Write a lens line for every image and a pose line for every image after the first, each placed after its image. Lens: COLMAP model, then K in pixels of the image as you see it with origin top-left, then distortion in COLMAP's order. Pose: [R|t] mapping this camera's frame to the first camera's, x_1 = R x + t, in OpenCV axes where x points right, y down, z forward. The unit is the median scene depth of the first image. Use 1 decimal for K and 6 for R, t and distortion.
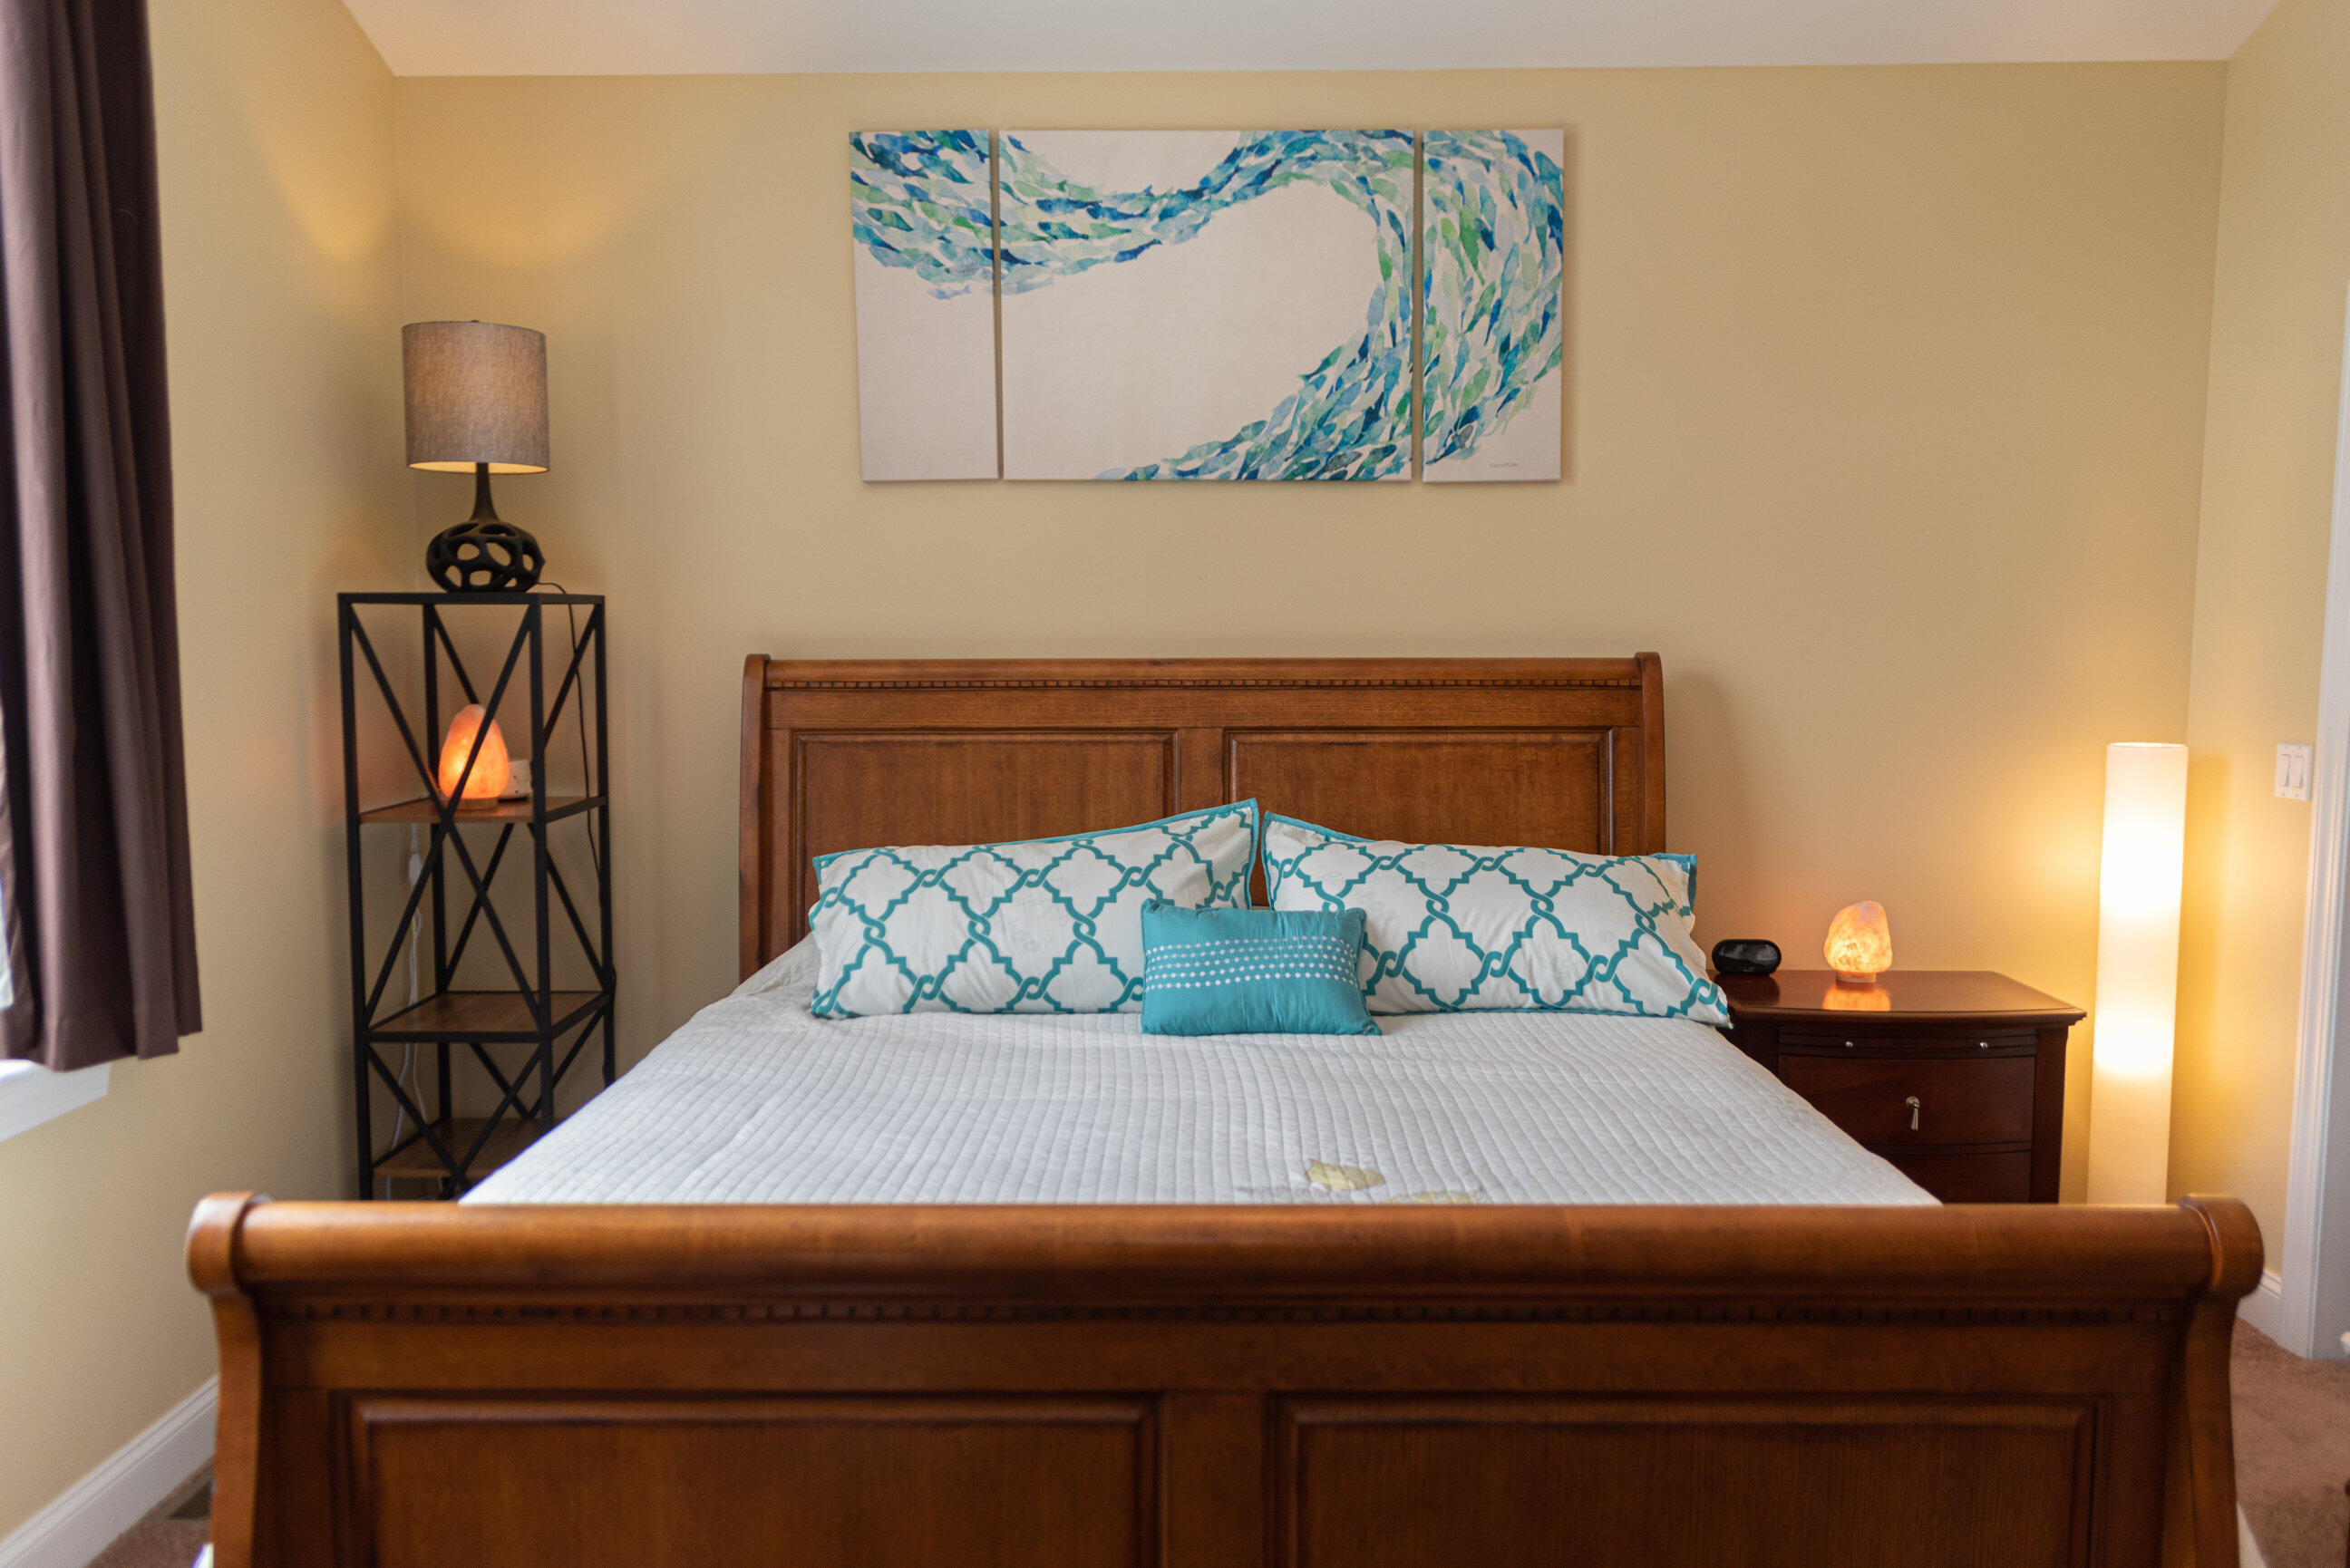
lens RADIAL K [[1828.8, 0, 1186.3], [0, 1828.8, 782.1], [0, 0, 1]] dist [0.019937, -0.014971]
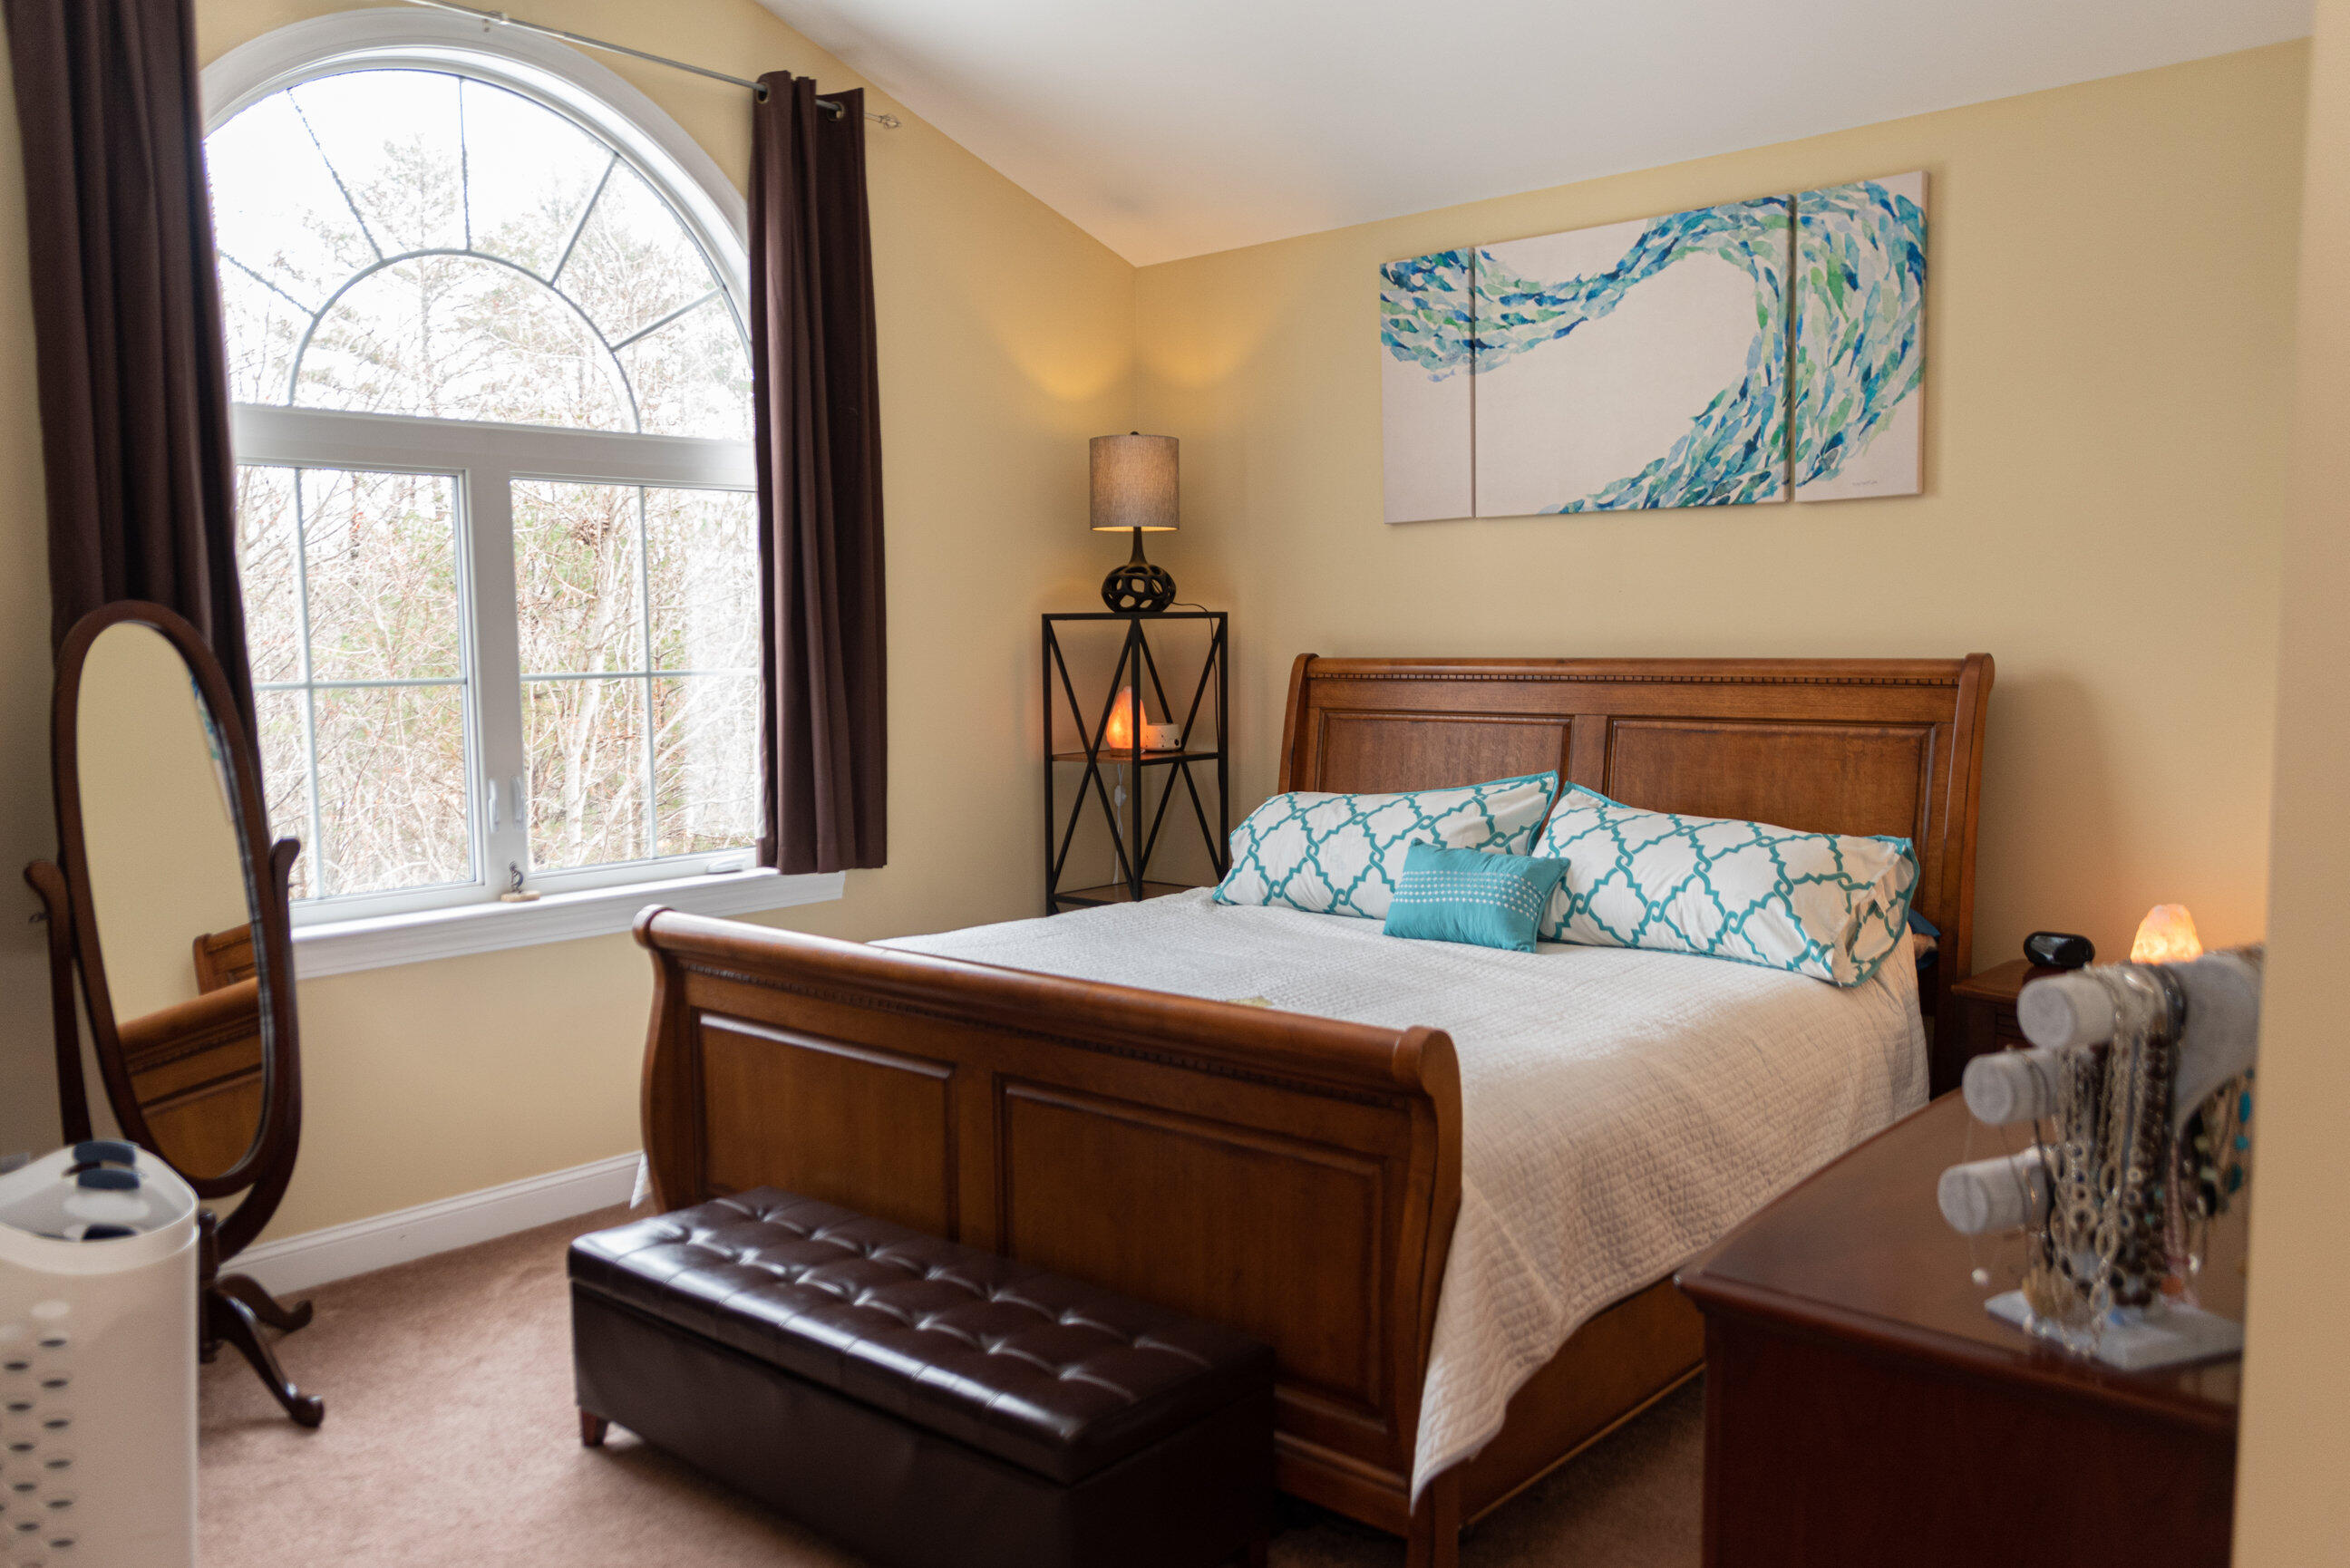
lens RADIAL K [[1828.8, 0, 1192.3], [0, 1828.8, 781.4], [0, 0, 1]] dist [0.019937, -0.014971]
pose [[0.759546, 0.047262, -0.648734, 0.599355], [-0.048030, 0.998709, 0.016524, 0.007292], [0.648678, 0.018608, 0.760835, -0.099720]]
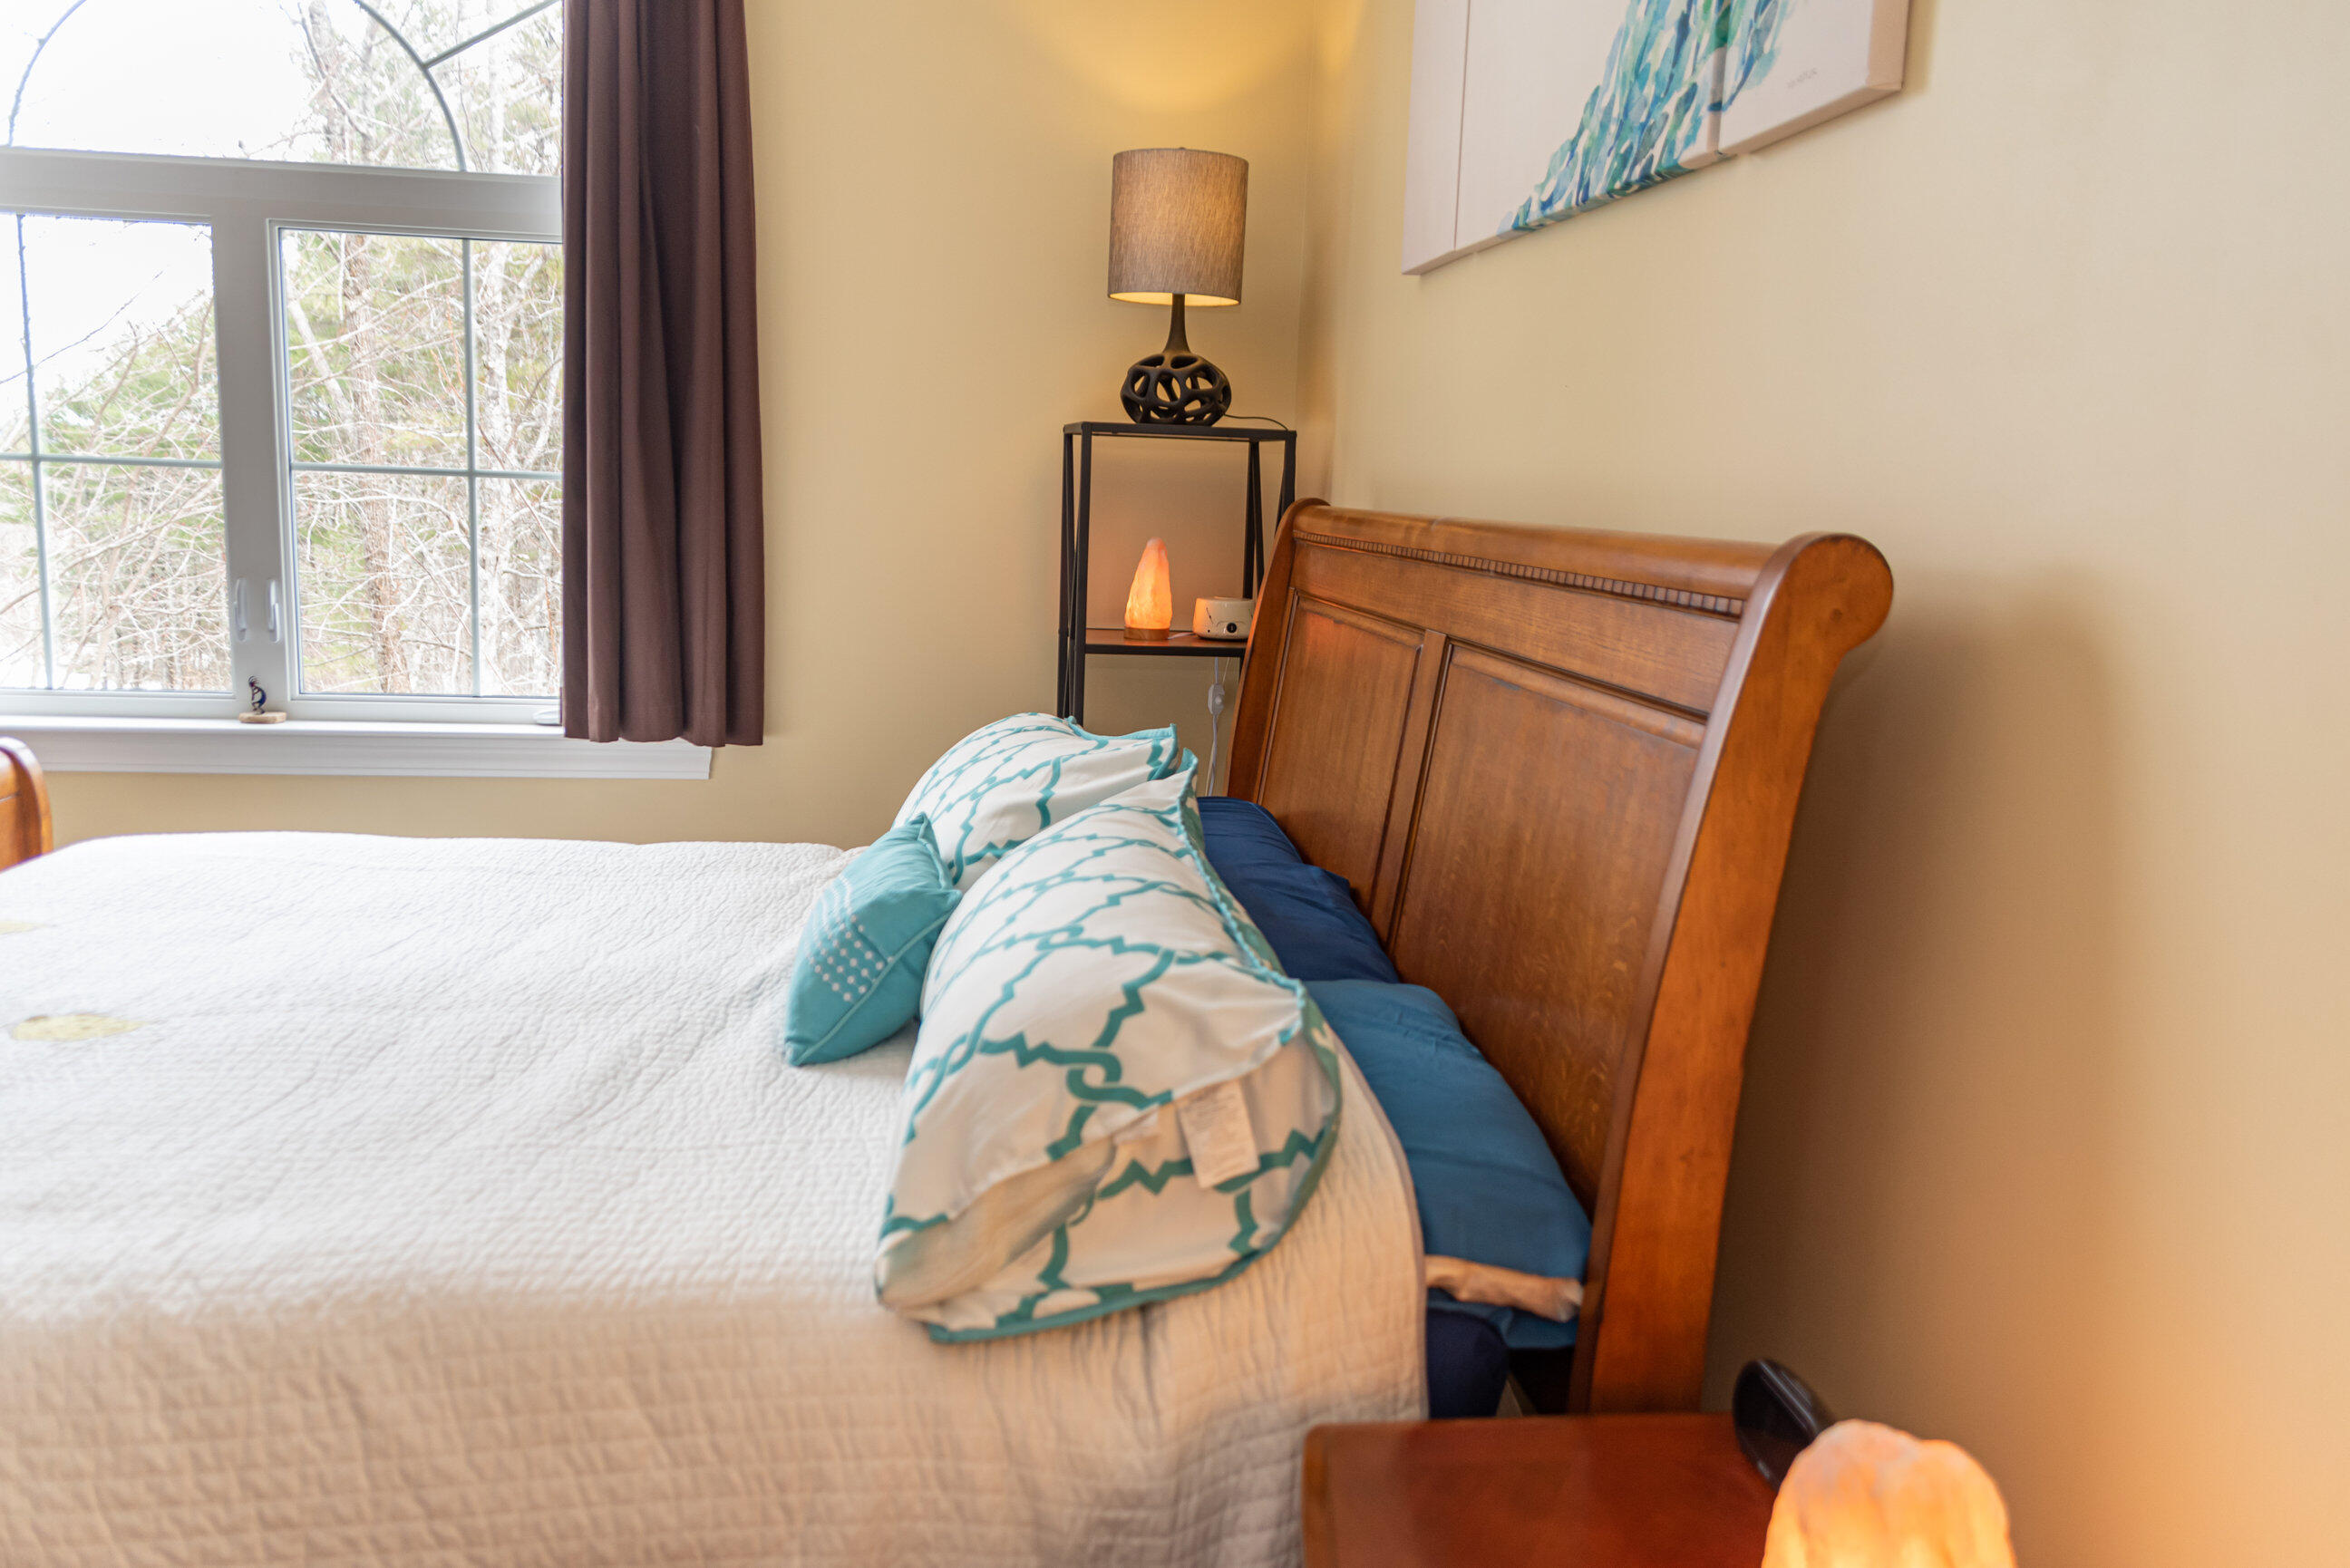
lens RADIAL K [[1828.8, 0, 1182.0], [0, 1828.8, 789.1], [0, 0, 1]] dist [0.019937, -0.014971]
pose [[0.153330, 0.172296, -0.973038, 0.600137], [-0.128670, 0.979780, 0.153214, -0.060471], [0.979762, 0.101709, 0.172399, 0.816433]]
